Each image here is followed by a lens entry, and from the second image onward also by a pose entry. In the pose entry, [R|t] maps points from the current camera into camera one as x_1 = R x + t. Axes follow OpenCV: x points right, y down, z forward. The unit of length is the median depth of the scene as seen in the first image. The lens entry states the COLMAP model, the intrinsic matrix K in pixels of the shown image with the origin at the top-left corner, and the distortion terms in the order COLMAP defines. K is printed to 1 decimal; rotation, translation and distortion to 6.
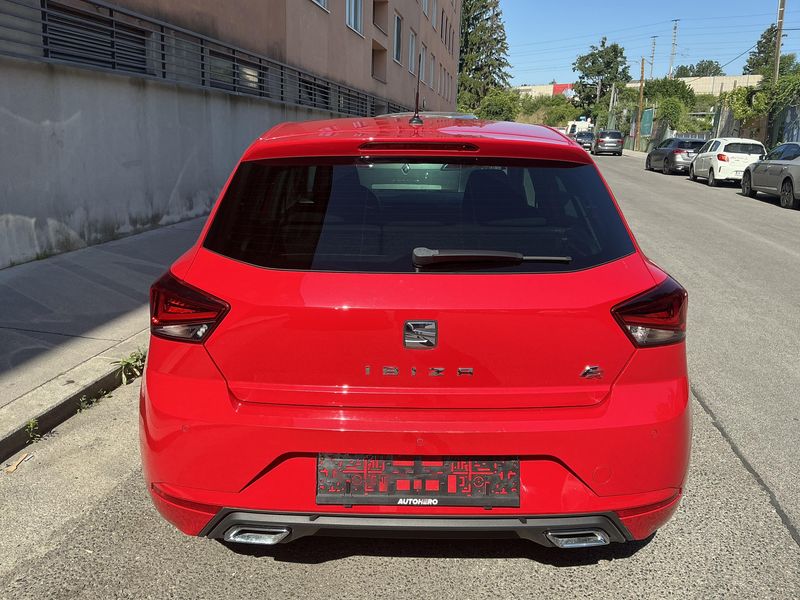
lens RADIAL K [[660.9, 0, 400.0], [0, 660.9, 300.0], [0, 0, 1]] dist [0.089506, -0.187352]
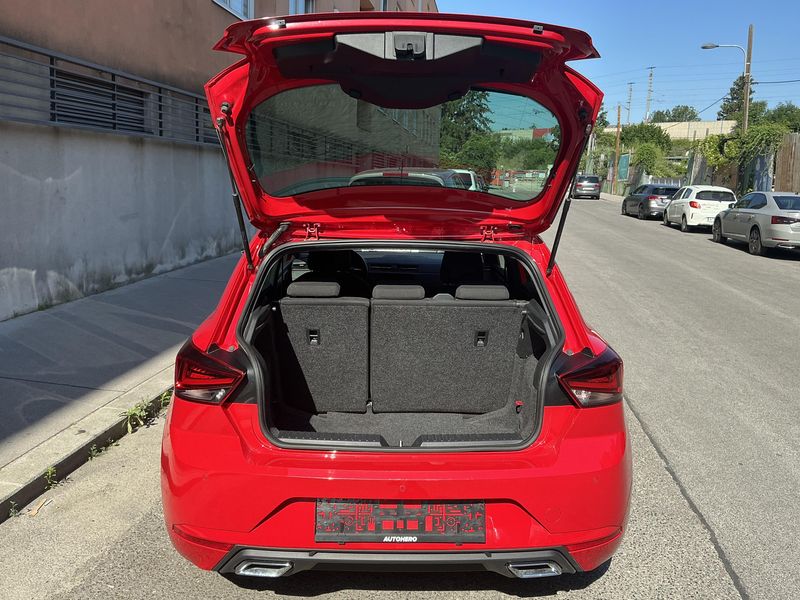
lens RADIAL K [[660.9, 0, 400.0], [0, 660.9, 300.0], [0, 0, 1]] dist [0.089506, -0.187352]
pose [[0.999685, 0.002441, 0.024996, -0.002306], [-0.000981, 0.998301, -0.058252, -0.027140], [-0.025095, 0.058209, 0.997989, -0.106665]]
